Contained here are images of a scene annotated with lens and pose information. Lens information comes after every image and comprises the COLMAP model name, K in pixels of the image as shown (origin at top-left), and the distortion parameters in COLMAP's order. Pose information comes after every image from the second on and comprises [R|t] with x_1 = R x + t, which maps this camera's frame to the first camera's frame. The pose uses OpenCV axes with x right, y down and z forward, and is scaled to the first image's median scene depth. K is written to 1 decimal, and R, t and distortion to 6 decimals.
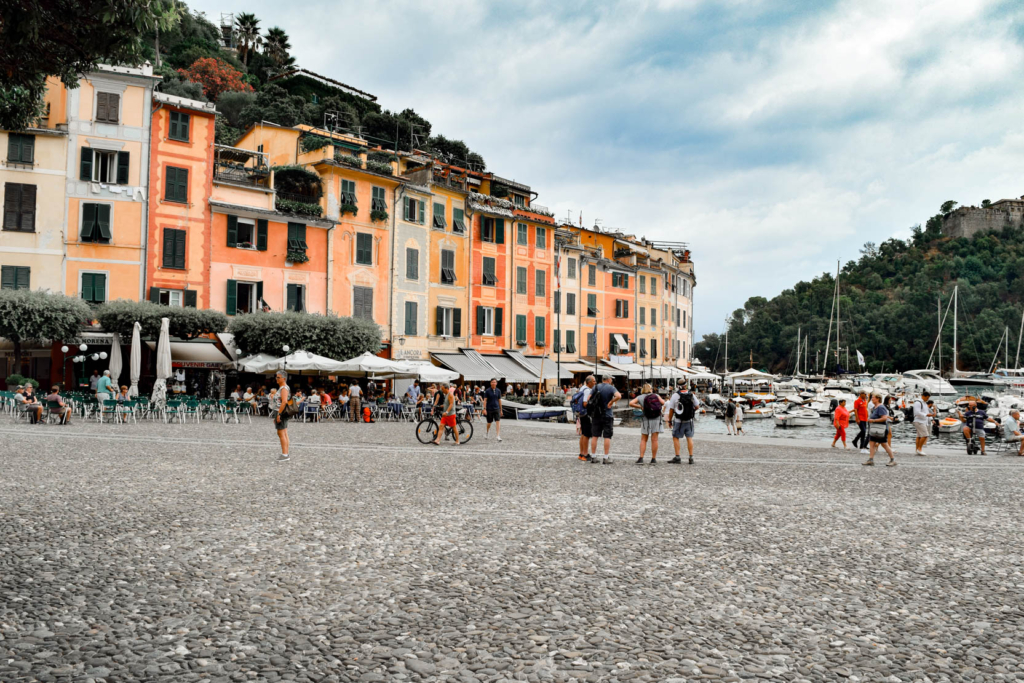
lens RADIAL K [[802.9, 0, 515.9], [0, 802.9, 337.3], [0, 0, 1]] dist [-0.097850, 0.024283]
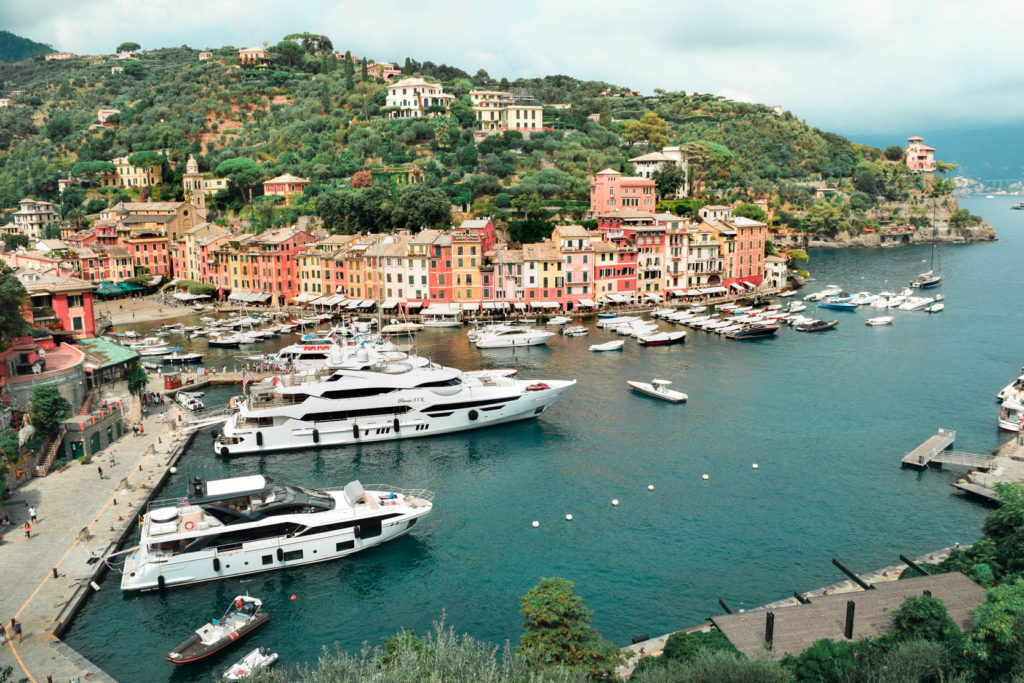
lens RADIAL K [[802.9, 0, 515.9], [0, 802.9, 337.3], [0, 0, 1]] dist [-0.097850, 0.024283]
pose [[0.078127, 0.175639, -0.981350, 3.686041], [0.055856, 0.982041, 0.180210, -0.368729], [0.995377, -0.068893, 0.066913, 1.893368]]
